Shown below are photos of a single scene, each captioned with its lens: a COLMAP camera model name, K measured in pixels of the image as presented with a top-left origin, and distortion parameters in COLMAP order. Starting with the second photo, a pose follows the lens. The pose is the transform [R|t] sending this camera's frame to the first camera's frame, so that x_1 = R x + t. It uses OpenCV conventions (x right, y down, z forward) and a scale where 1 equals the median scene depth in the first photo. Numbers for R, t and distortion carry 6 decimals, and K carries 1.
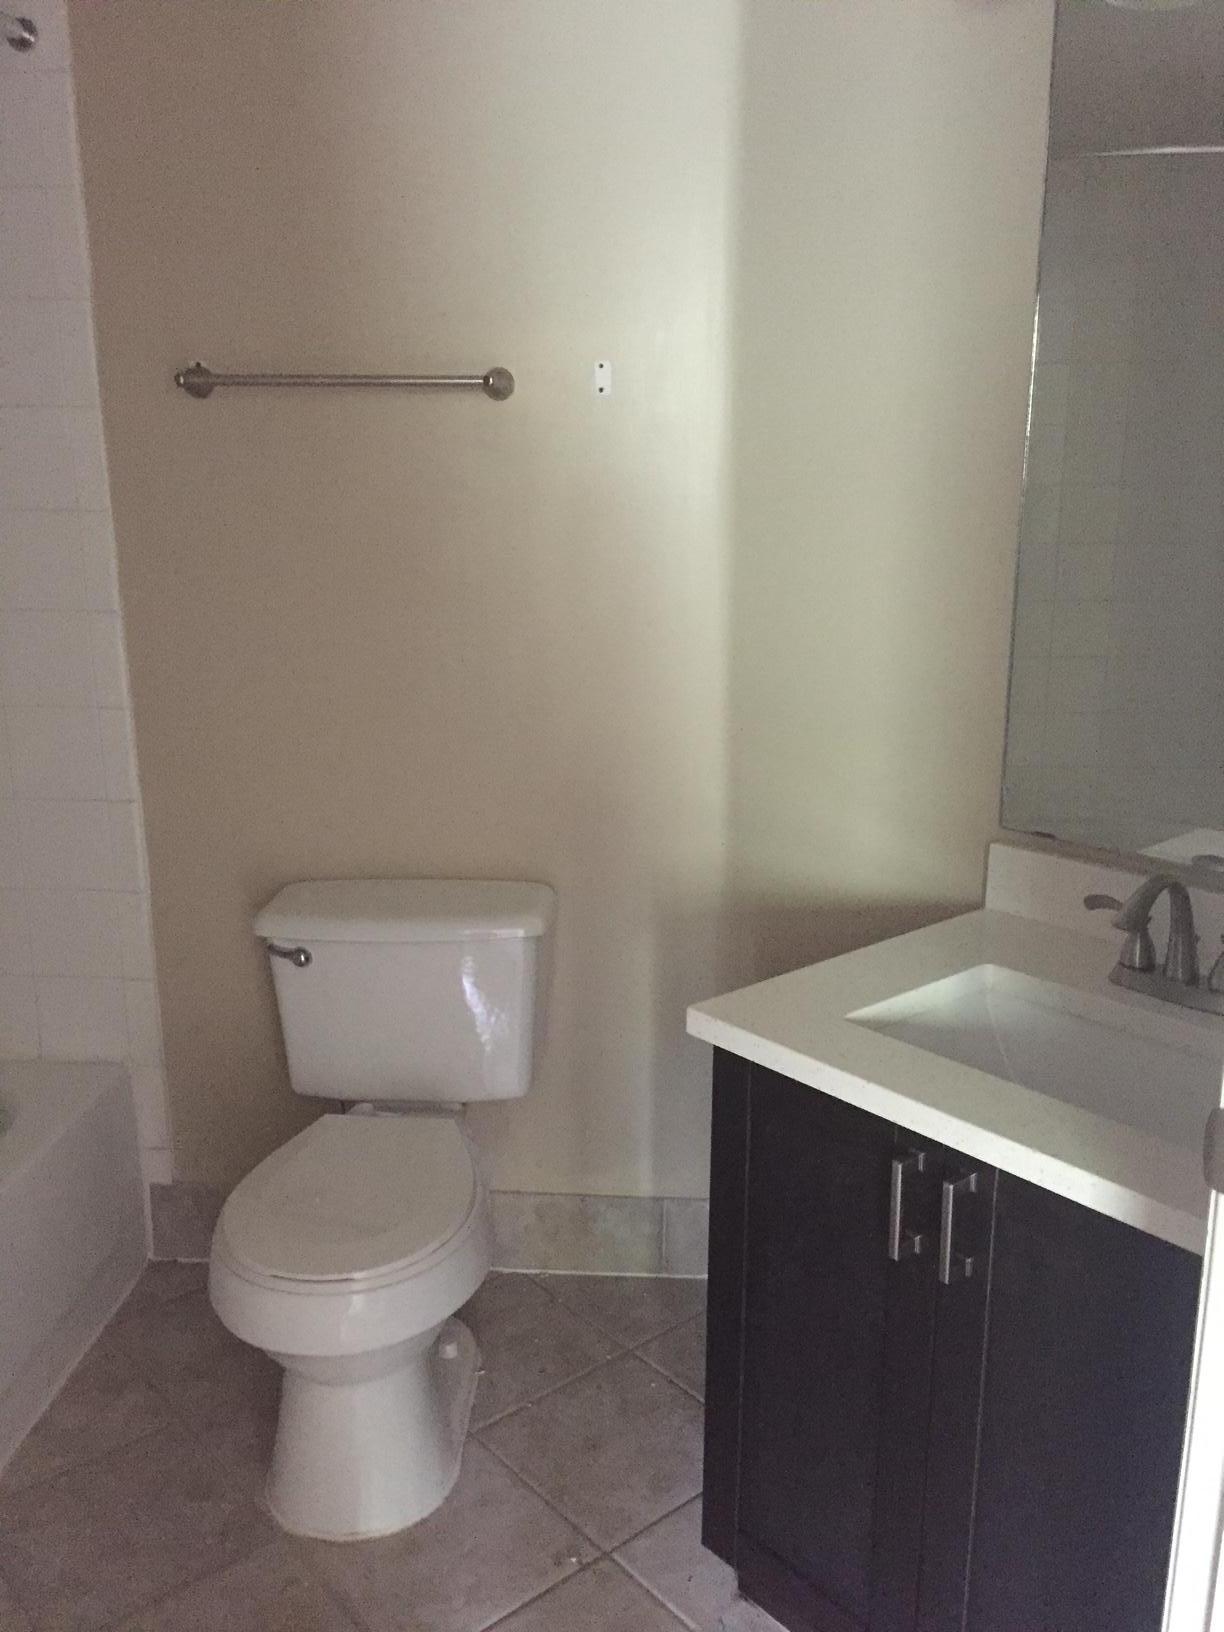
lens RADIAL K [[1394.4, 0, 612.0], [0, 1394.4, 816.0], [0, 0, 1]] dist [0.071855, -0.116890]
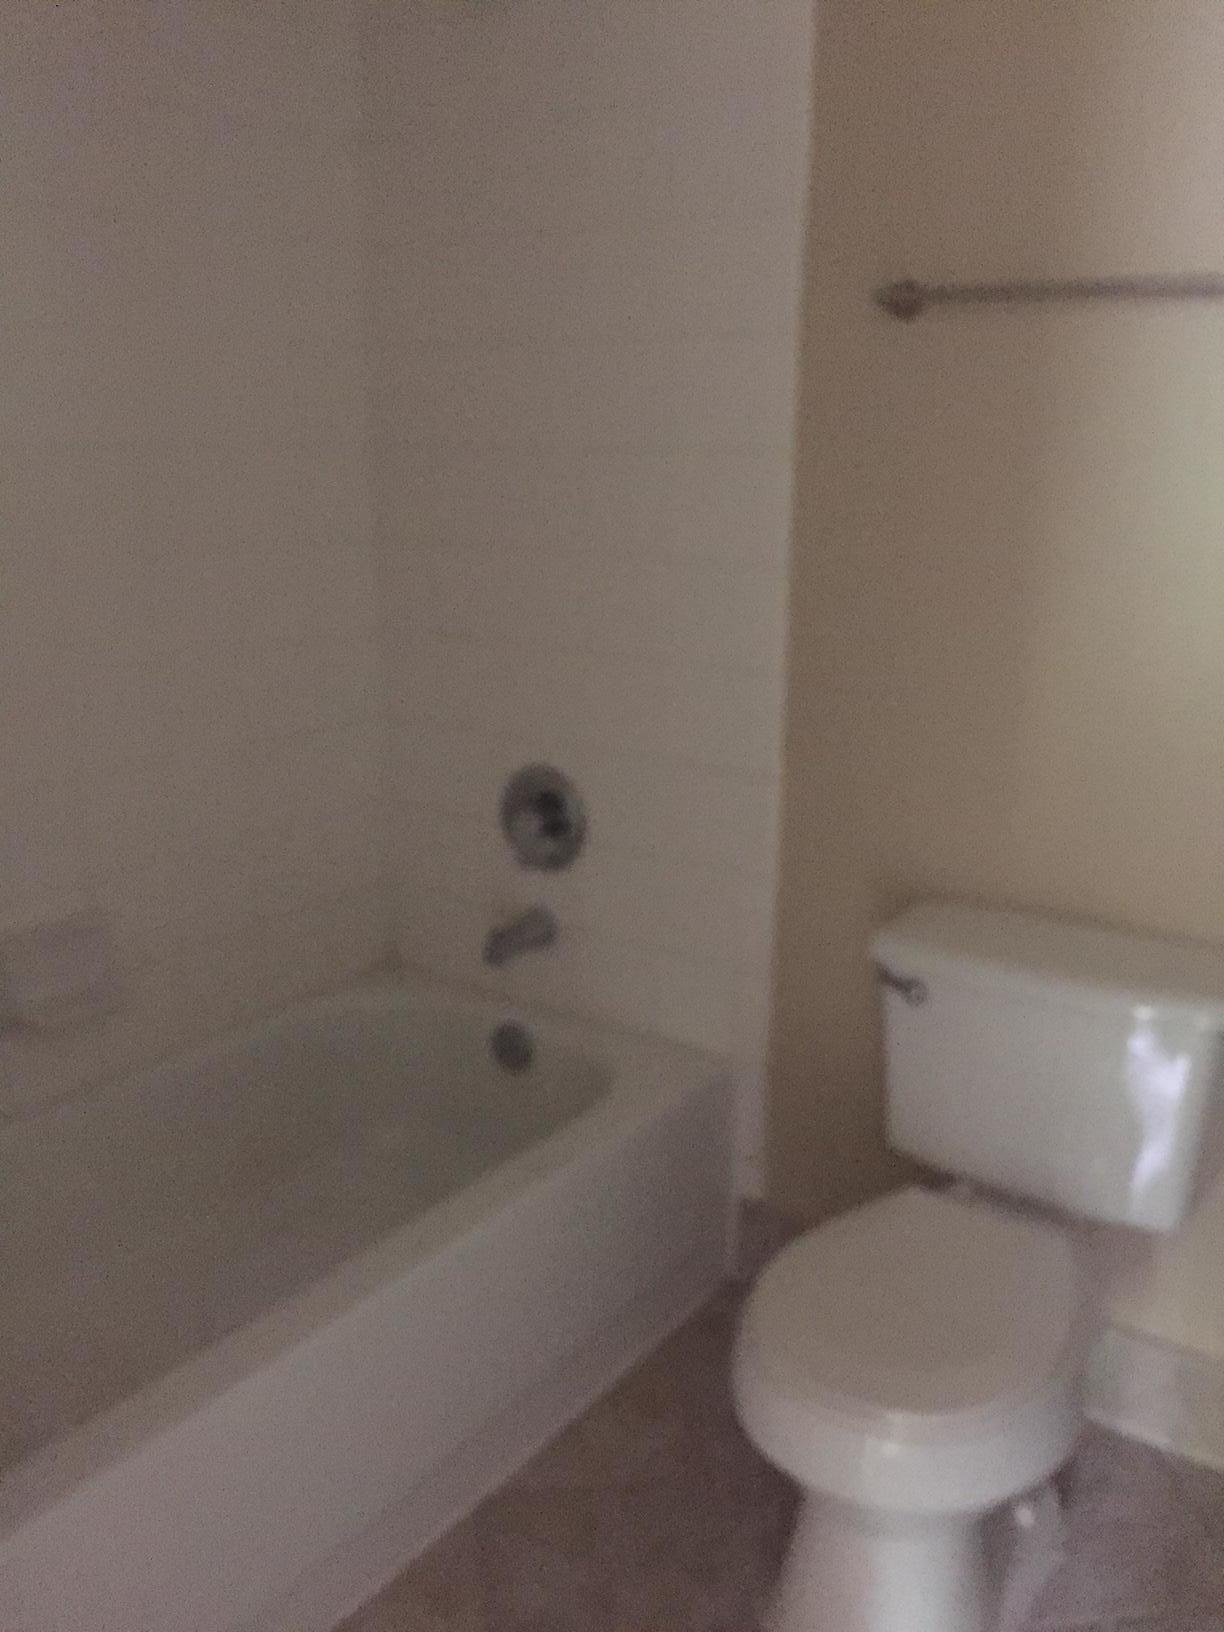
lens RADIAL K [[1394.4, 0, 612.0], [0, 1394.4, 816.0], [0, 0, 1]] dist [0.071855, -0.116890]
pose [[0.845819, 0.138739, -0.515113, 0.042523], [-0.112737, 0.990269, 0.081599, -0.053078], [0.521421, -0.010946, 0.853229, 0.186075]]
